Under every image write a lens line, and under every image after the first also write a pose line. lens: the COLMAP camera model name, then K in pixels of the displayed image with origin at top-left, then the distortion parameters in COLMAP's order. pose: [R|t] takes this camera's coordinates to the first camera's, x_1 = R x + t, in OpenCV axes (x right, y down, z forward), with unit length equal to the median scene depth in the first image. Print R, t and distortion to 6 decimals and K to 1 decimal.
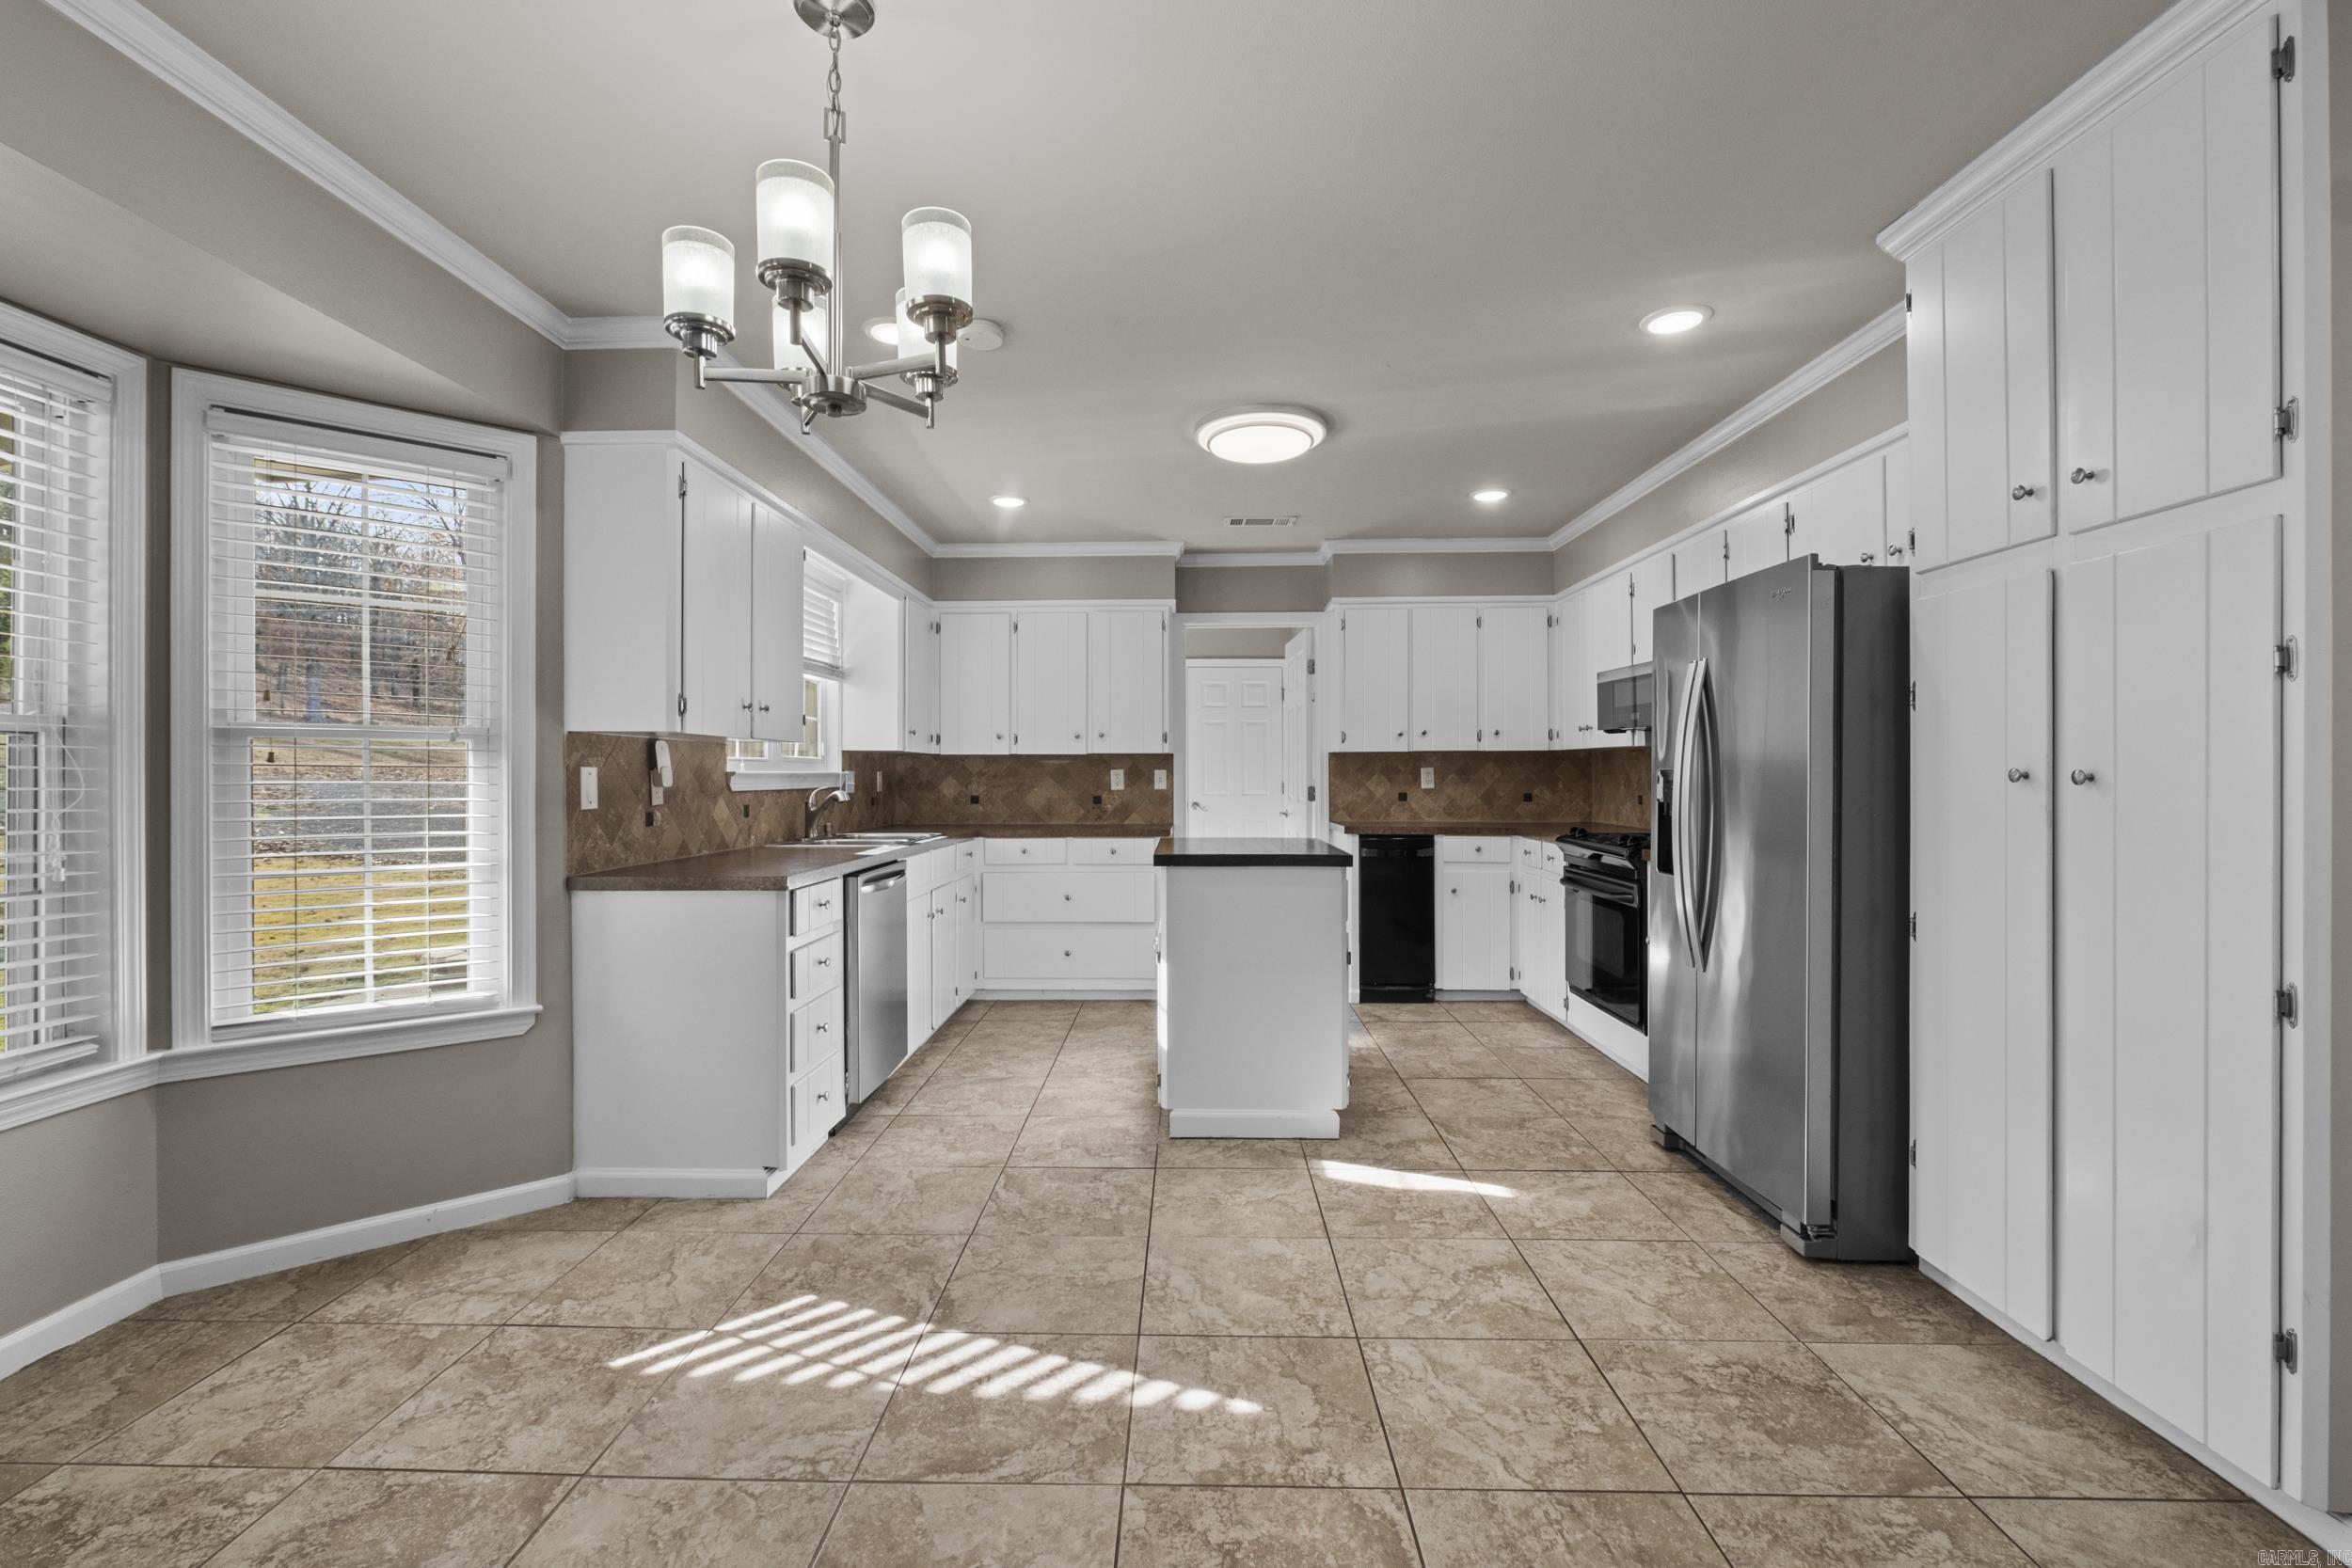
lens RADIAL K [[1022.8, 0, 1166.5], [0, 1022.8, 783.5], [0, 0, 1]] dist [-0.008594, 0.000427]
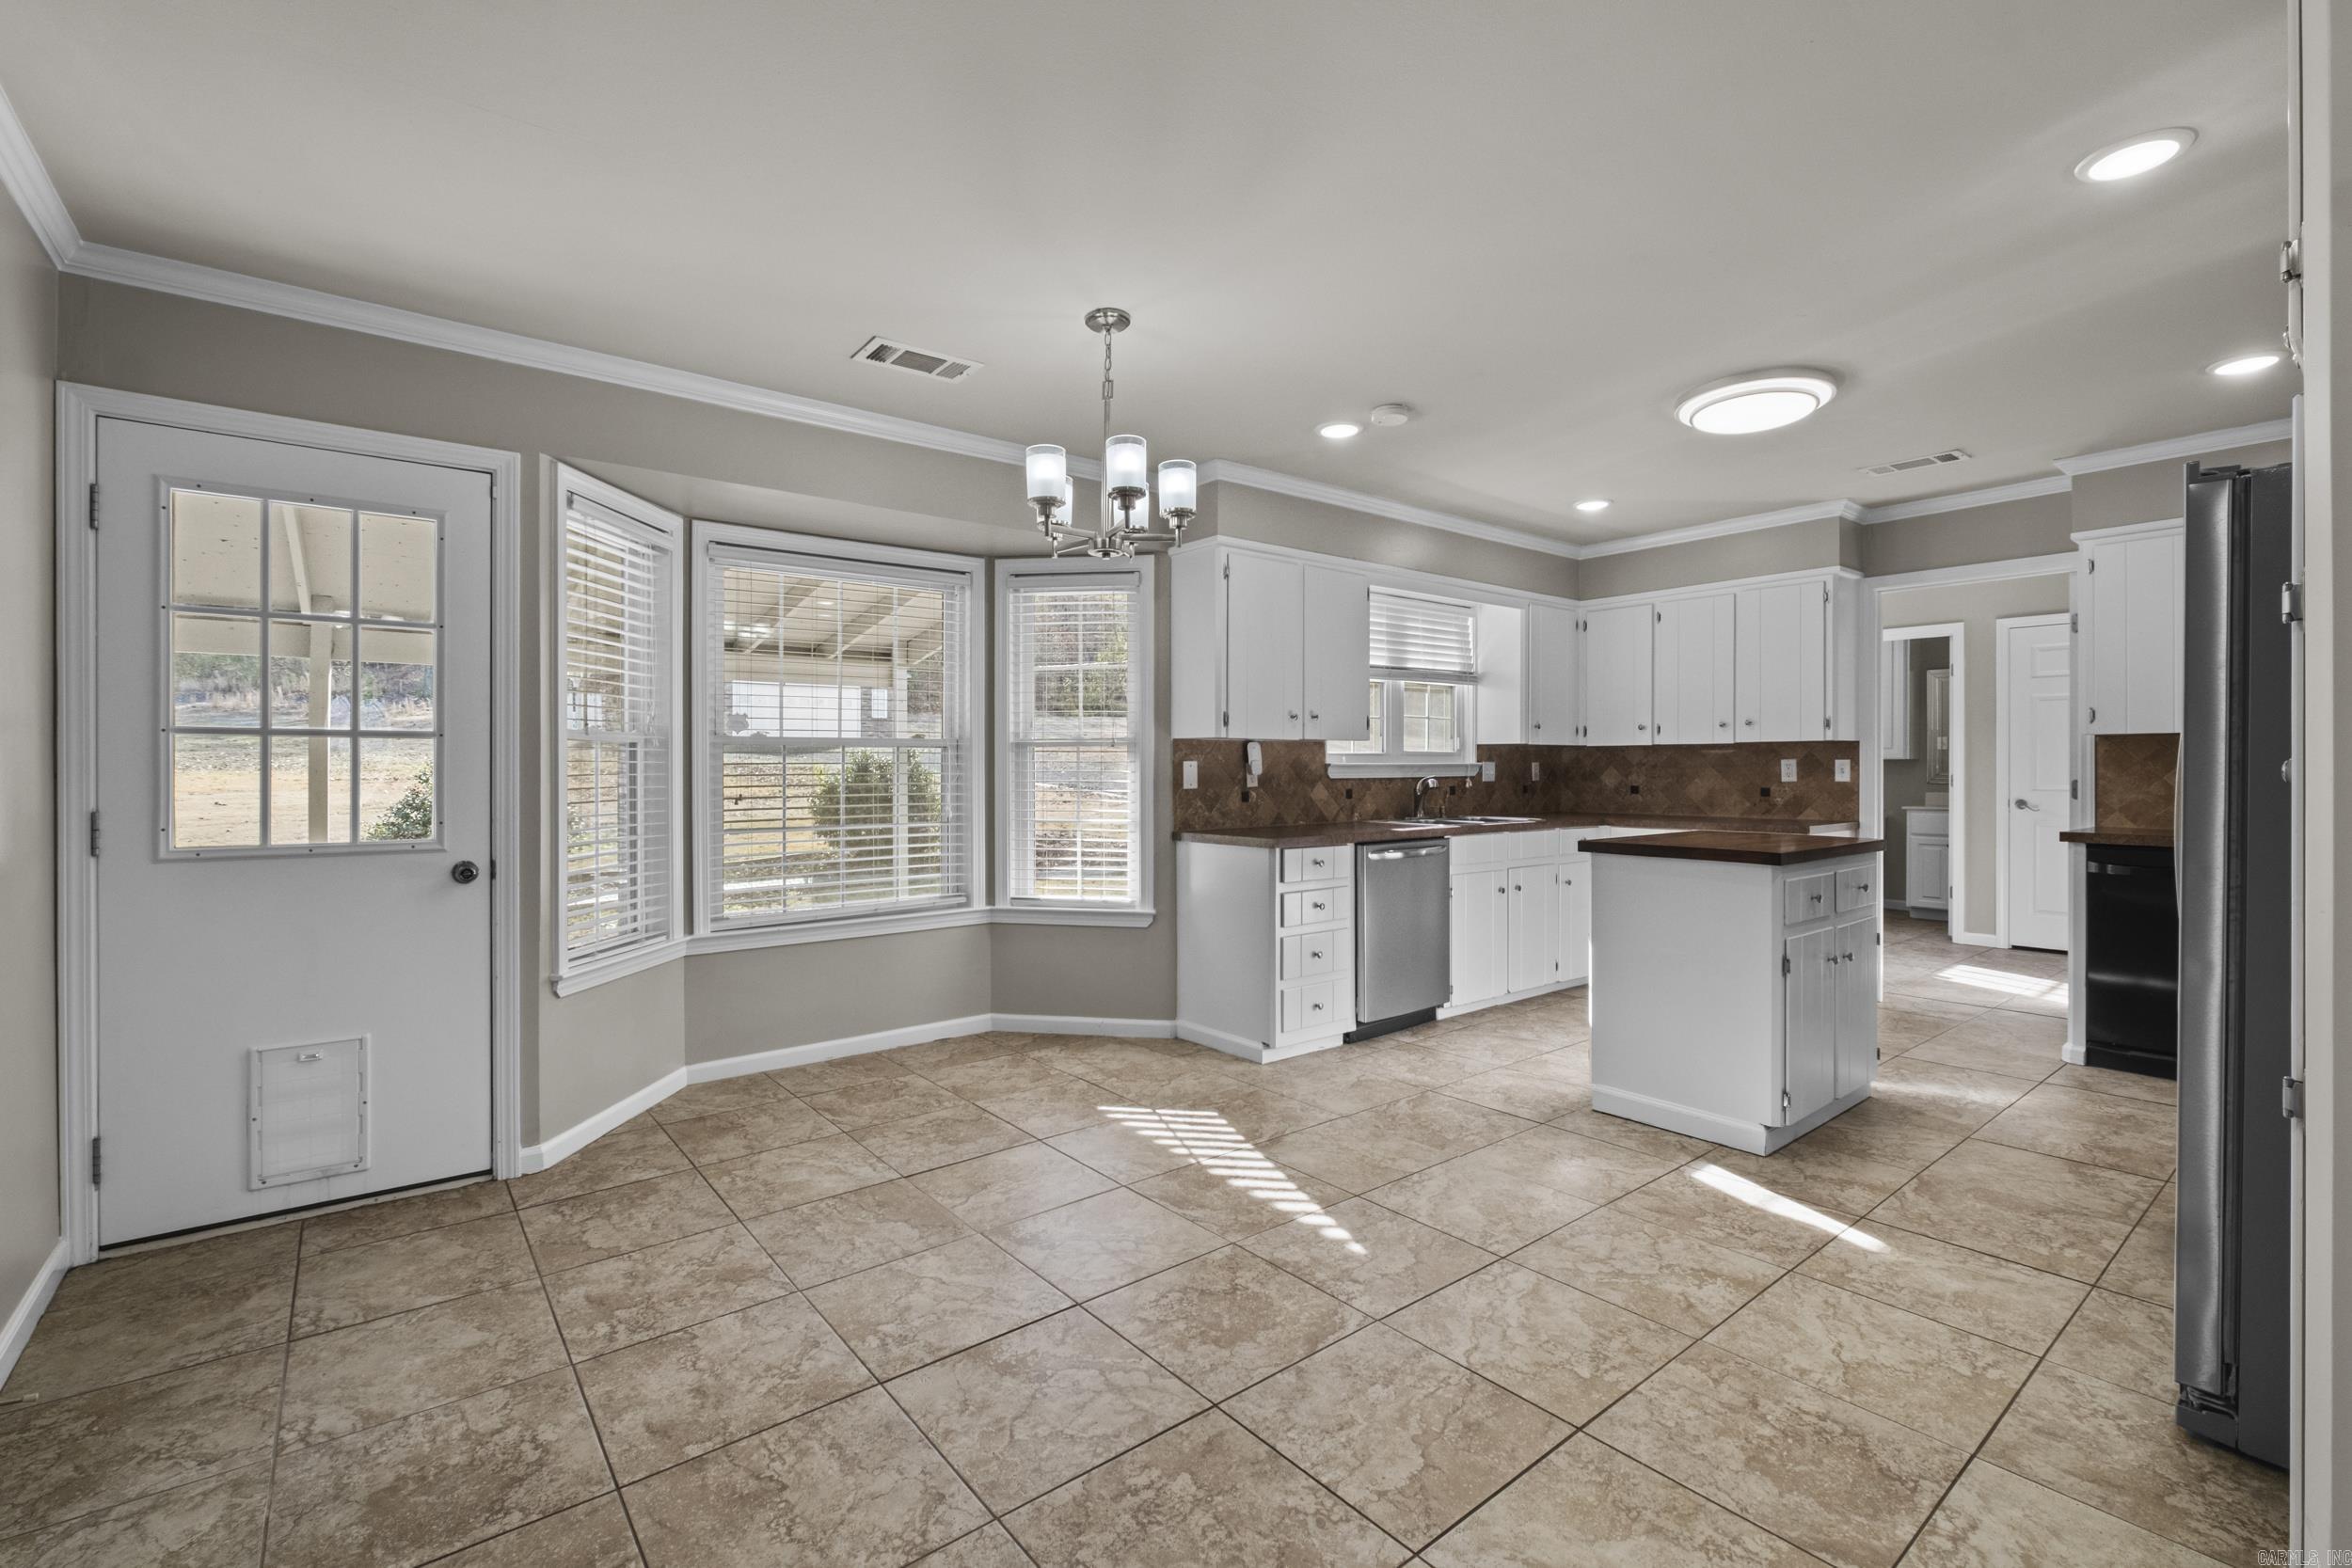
lens RADIAL K [[1028.3, 0, 1159.7], [0, 1028.3, 783.1], [0, 0, 1]] dist [-0.006780, 0.000128]
pose [[0.638502, 0.012273, -0.769522, 0.593877], [-0.004774, 0.999917, 0.011986, -0.001523], [0.769605, -0.003979, 0.638507, -0.023147]]
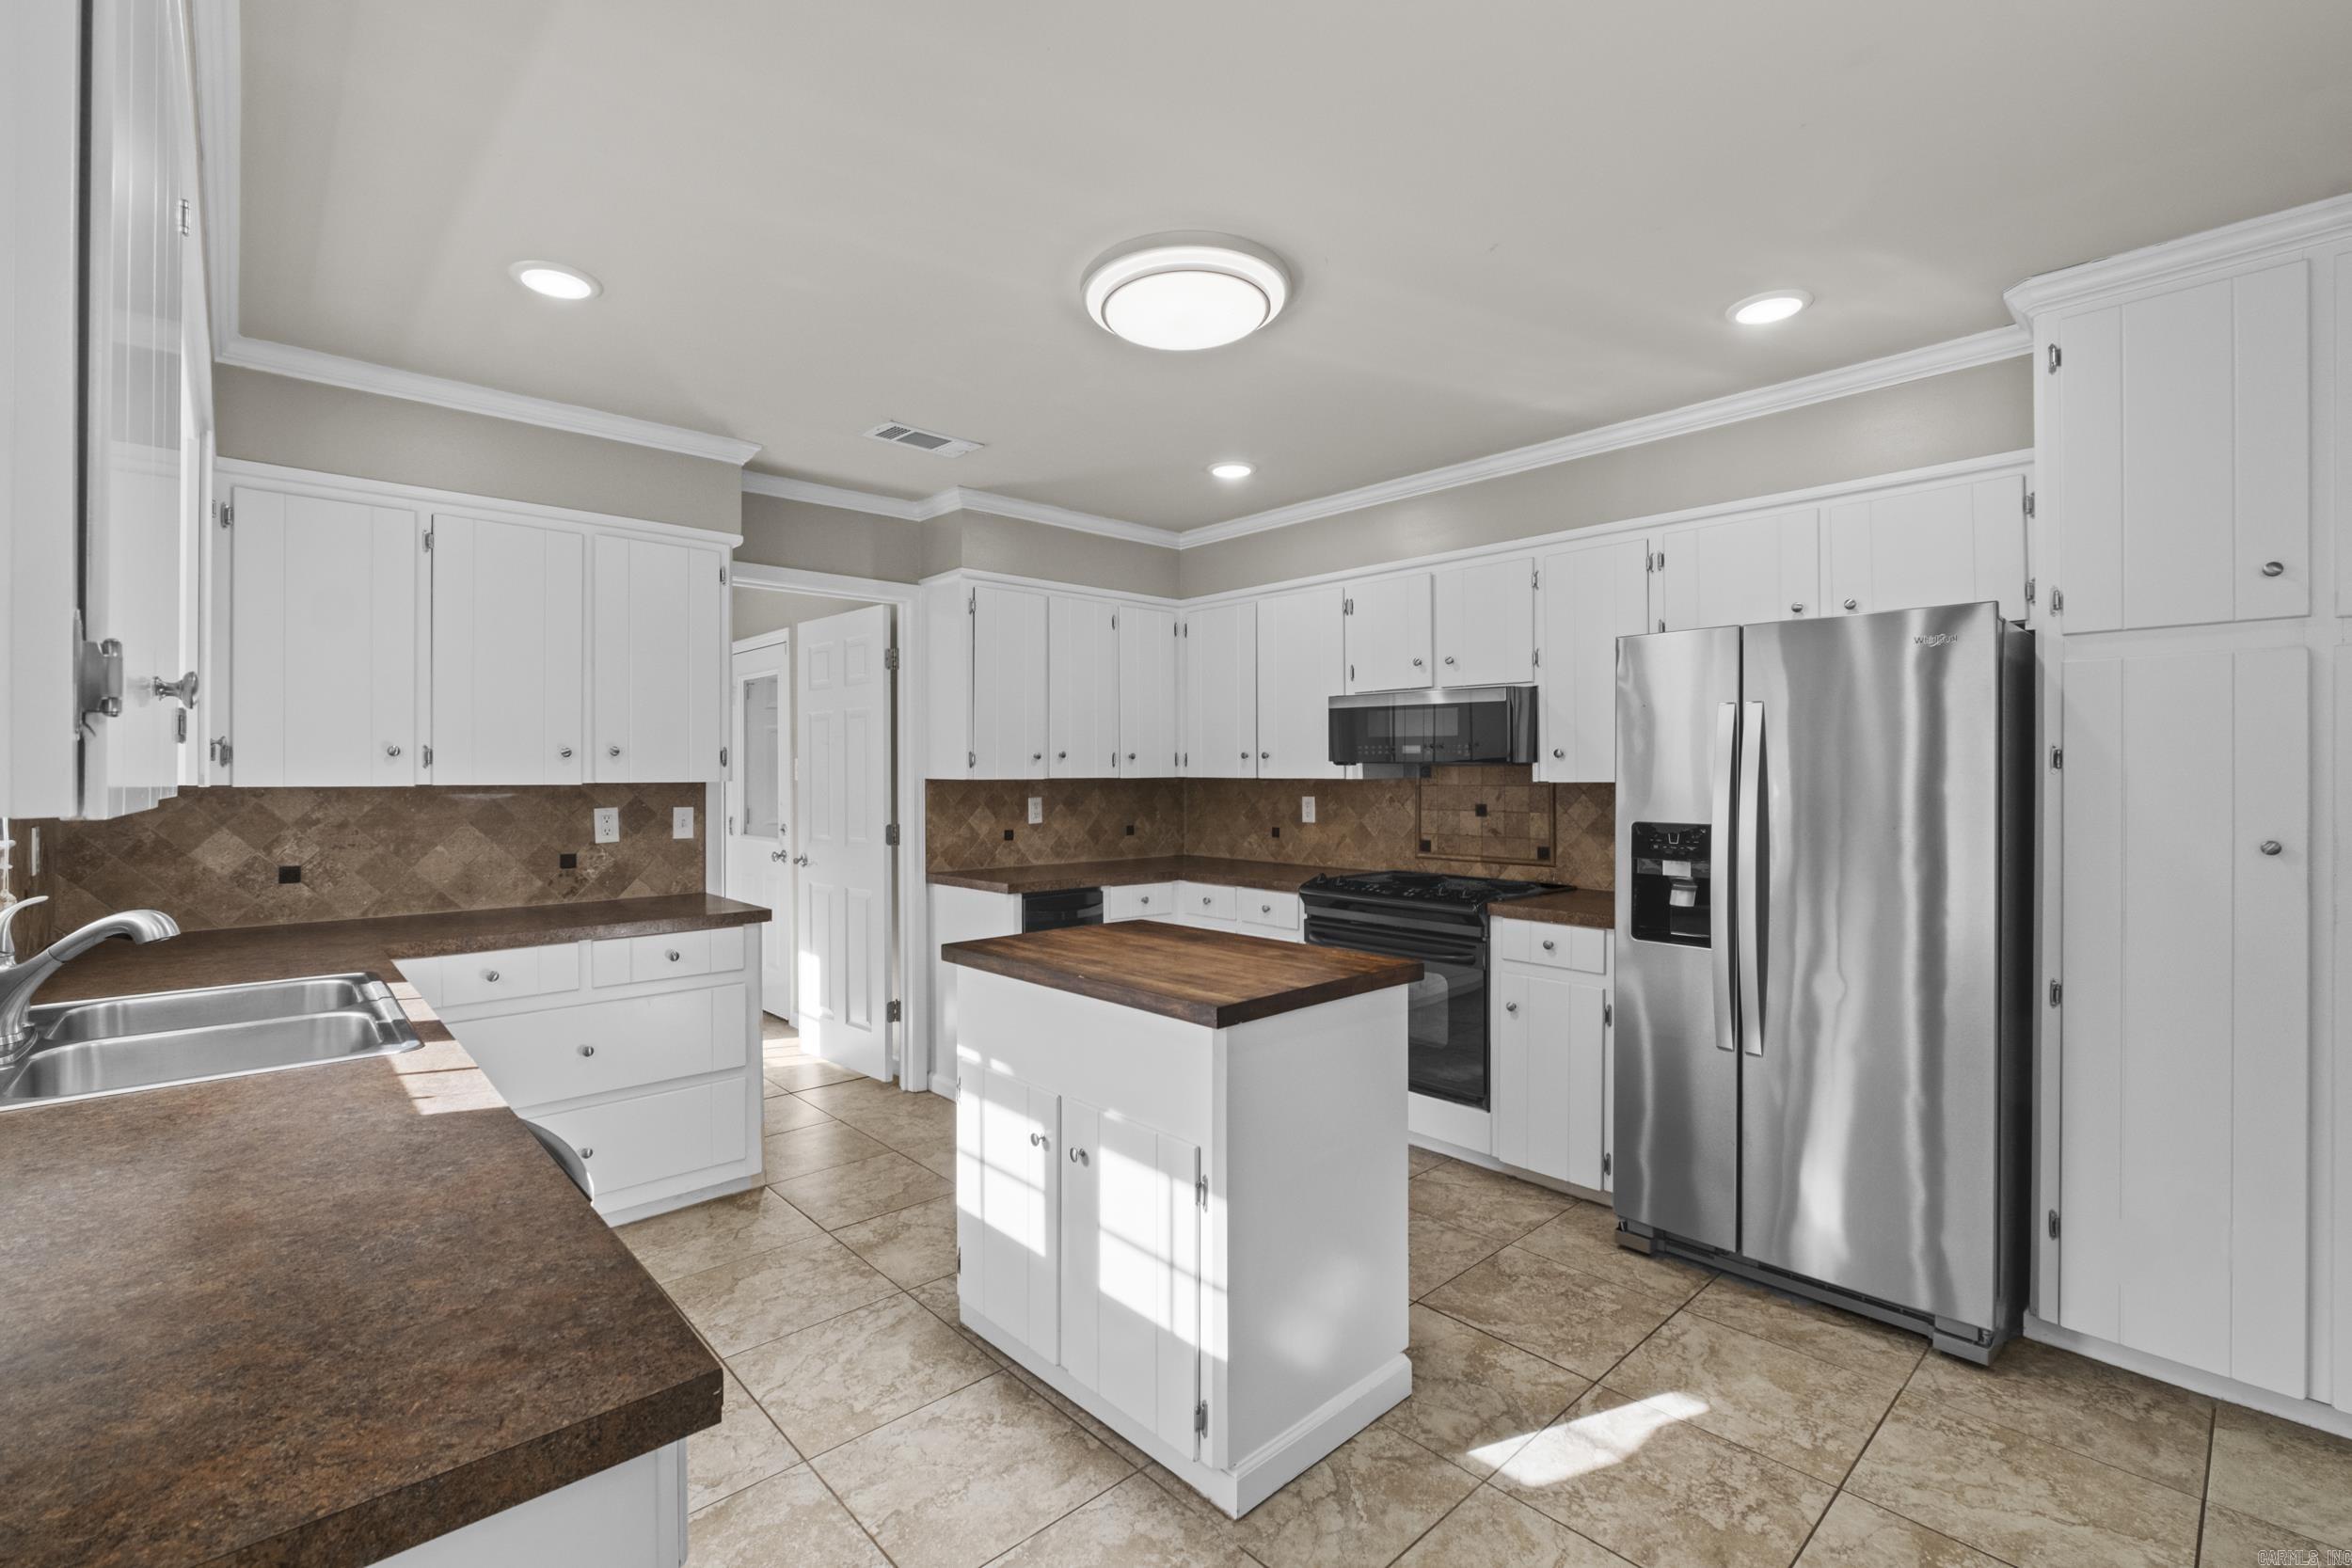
lens RADIAL K [[1022.8, 0, 1166.5], [0, 1022.8, 783.5], [0, 0, 1]] dist [-0.008594, 0.000427]
pose [[0.721682, -0.005330, 0.692204, -0.445811], [0.005015, 0.999984, 0.002471, -0.055499], [-0.692207, 0.001688, 0.721697, 0.704962]]
